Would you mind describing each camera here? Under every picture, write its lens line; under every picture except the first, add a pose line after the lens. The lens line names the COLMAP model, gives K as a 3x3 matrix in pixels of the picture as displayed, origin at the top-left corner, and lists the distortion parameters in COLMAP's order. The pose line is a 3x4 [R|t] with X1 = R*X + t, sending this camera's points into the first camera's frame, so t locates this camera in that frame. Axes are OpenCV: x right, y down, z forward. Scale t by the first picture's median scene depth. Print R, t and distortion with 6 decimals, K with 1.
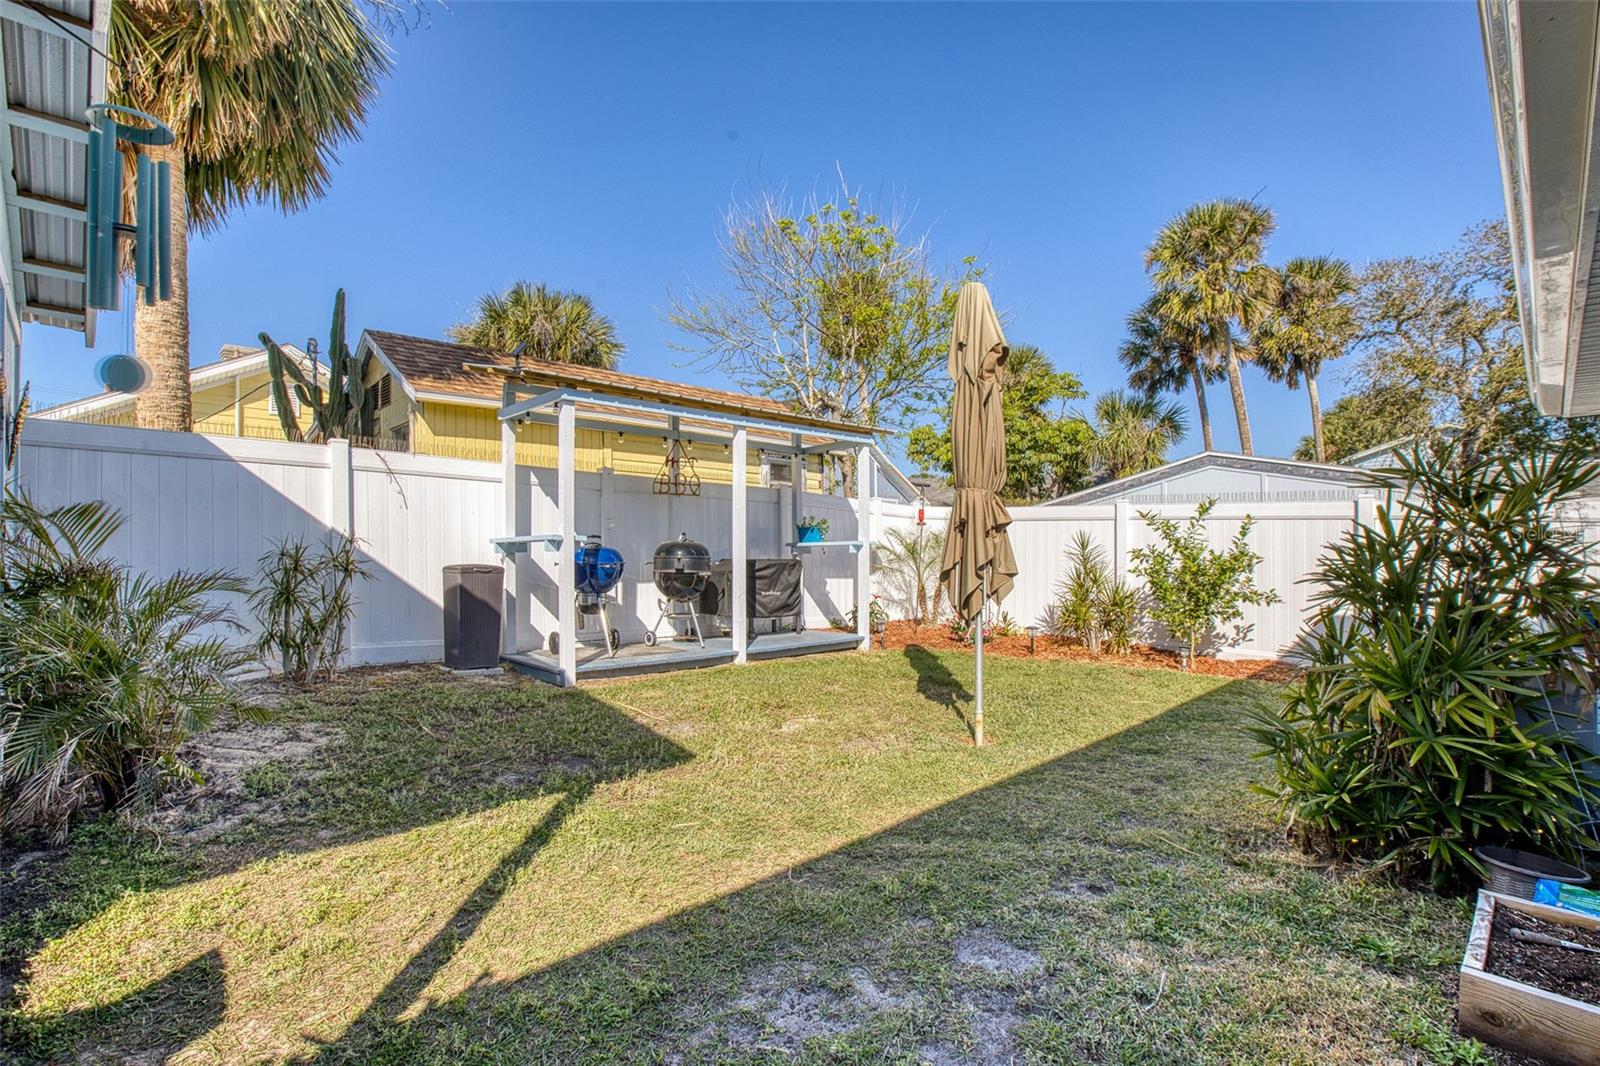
lens RADIAL K [[730.5, 0, 795.7], [0, 730.5, 538.4], [0, 0, 1]] dist [0.001136, 0.000450]
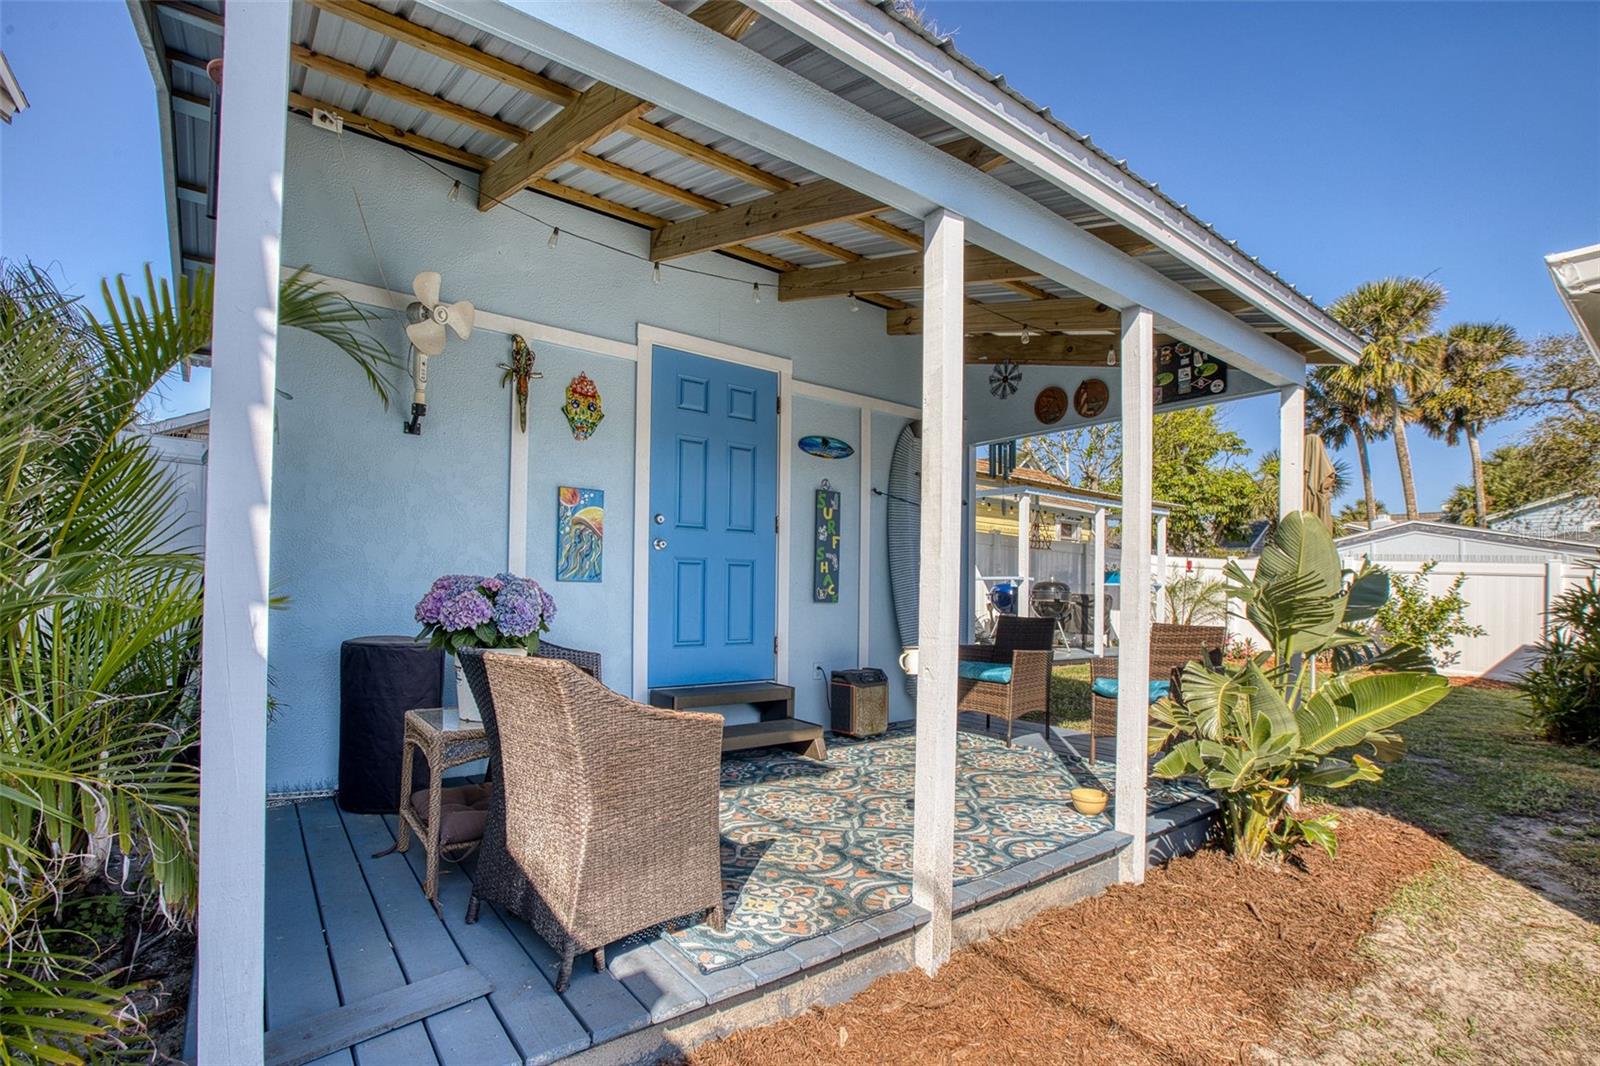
lens RADIAL K [[739.8, 0, 804.9], [0, 739.8, 570.1], [0, 0, 1]] dist [-0.003492, 0.005090]
pose [[0.994887, 0.022434, -0.098467, -0.181243], [-0.022790, 0.999737, -0.002491, -0.001195], [0.098386, 0.004722, 0.995137, -0.196730]]
